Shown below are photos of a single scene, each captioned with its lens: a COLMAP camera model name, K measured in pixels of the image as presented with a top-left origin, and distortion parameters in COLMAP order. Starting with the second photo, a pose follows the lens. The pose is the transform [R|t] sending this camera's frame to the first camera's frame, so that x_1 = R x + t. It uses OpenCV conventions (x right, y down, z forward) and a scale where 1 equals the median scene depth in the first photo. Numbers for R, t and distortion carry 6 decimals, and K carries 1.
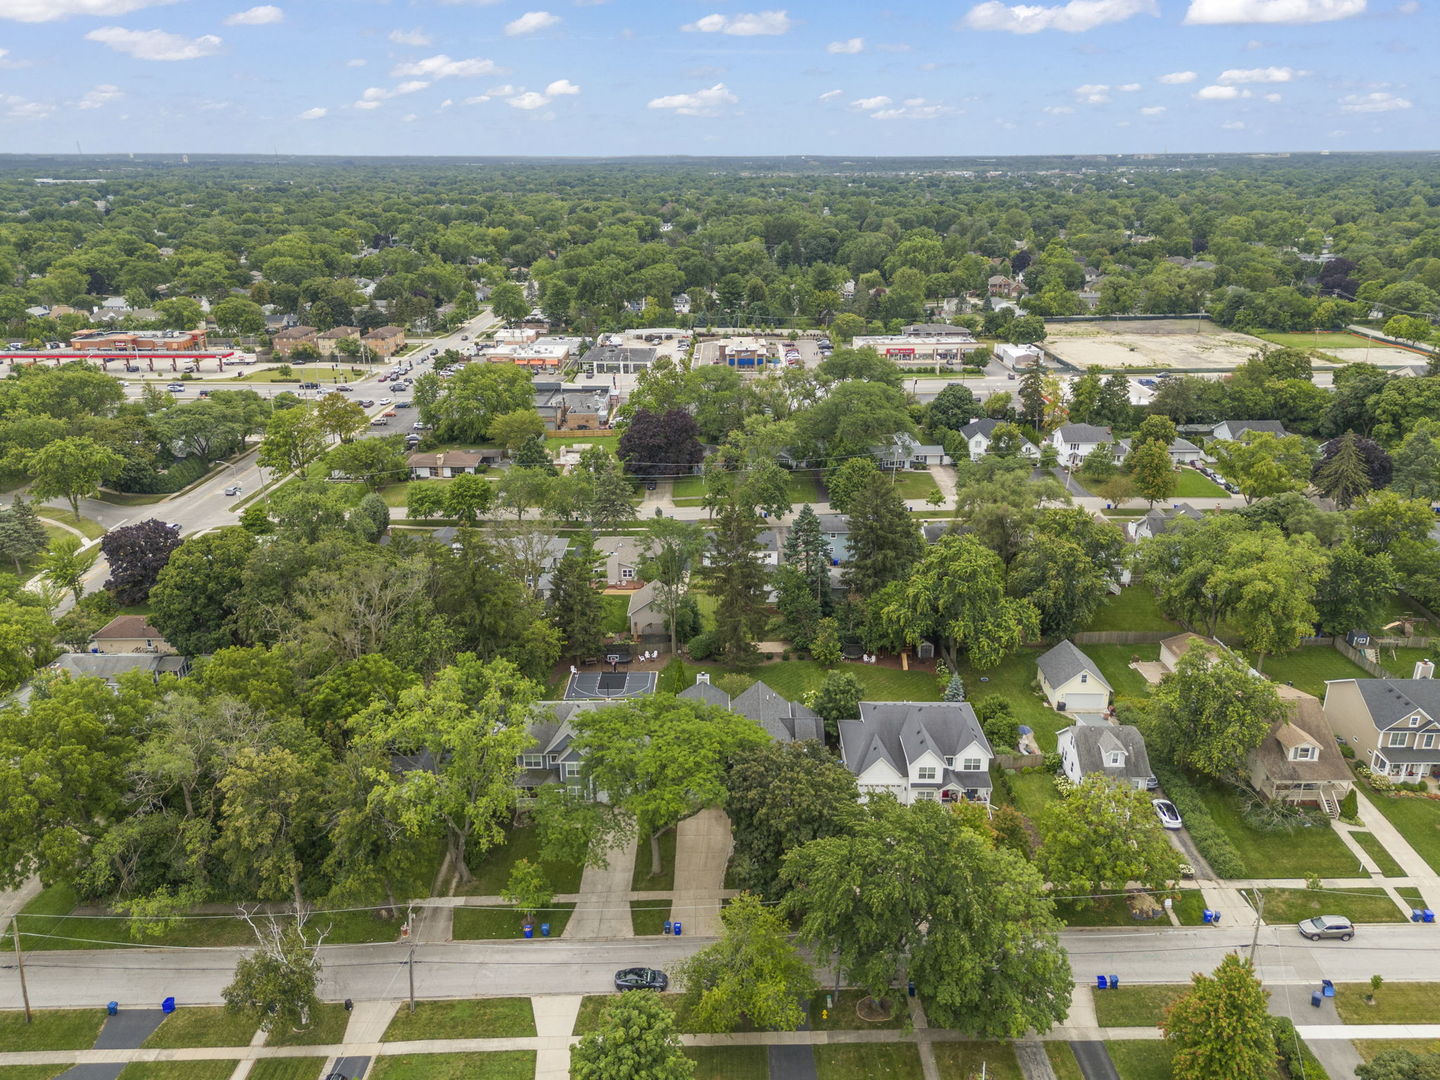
lens RADIAL K [[1020.4, 0, 720.0], [0, 1020.4, 540.0], [0, 0, 1]] dist [0.005120, 0.003106]
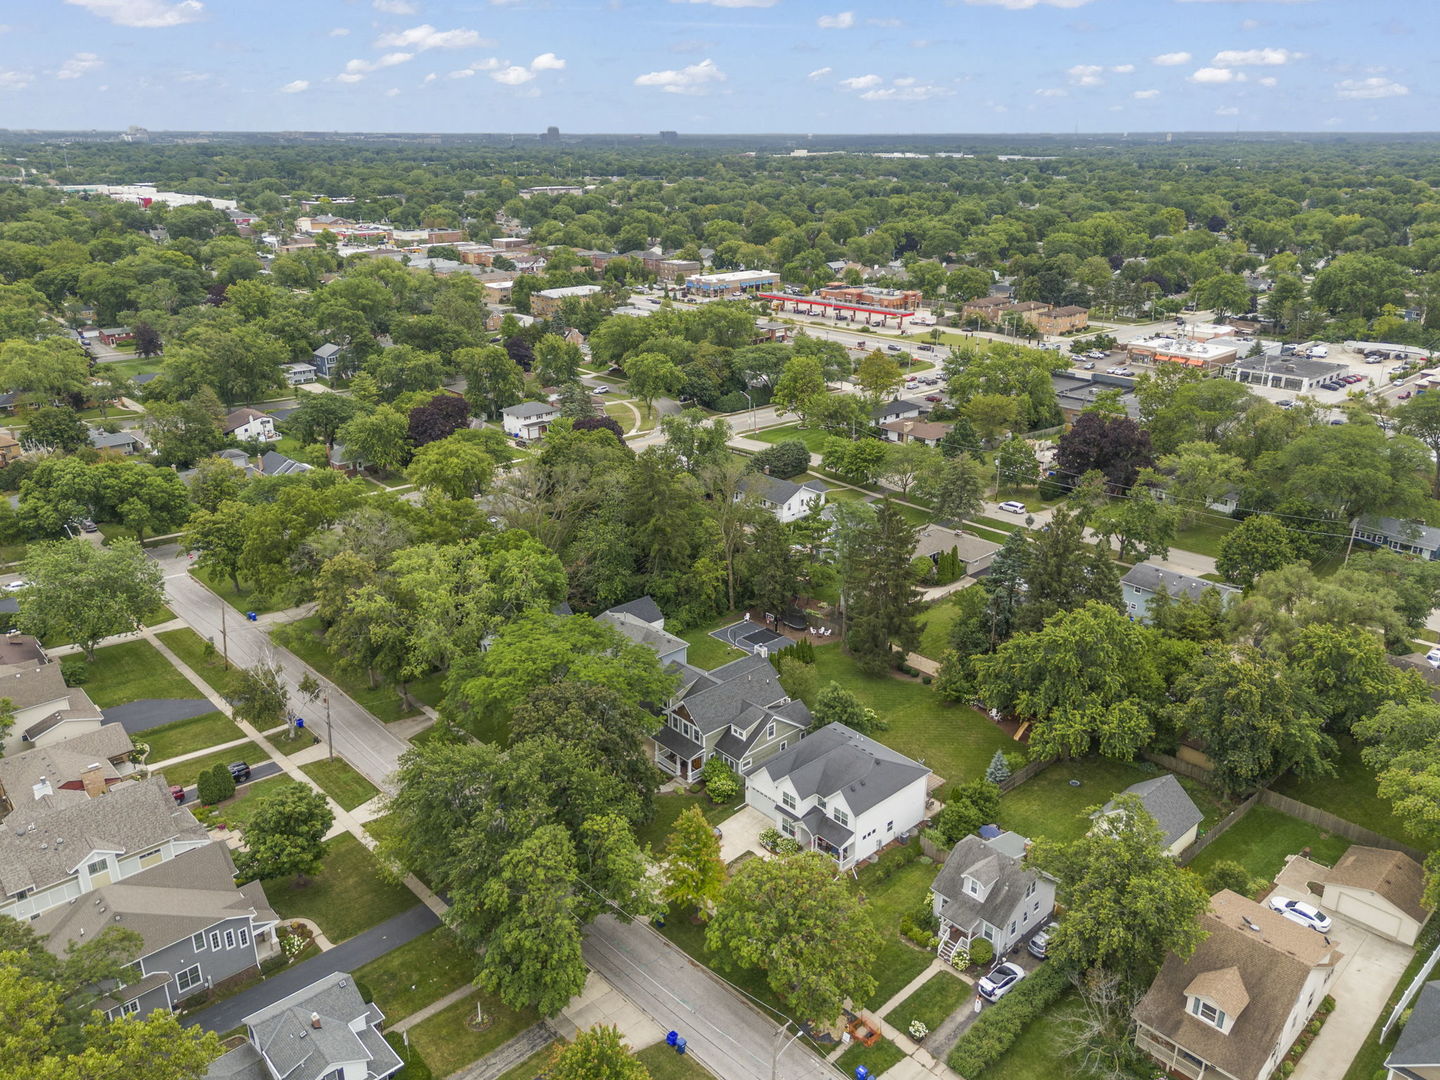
lens RADIAL K [[1056.5, 0, 720.0], [0, 1056.5, 540.0], [0, 0, 1]] dist [-0.004155, -0.003227]
pose [[0.680343, 0.255408, -0.686950, 0.352854], [-0.249156, 0.962088, 0.110945, -0.040143], [0.689242, 0.095677, 0.718186, 0.120918]]
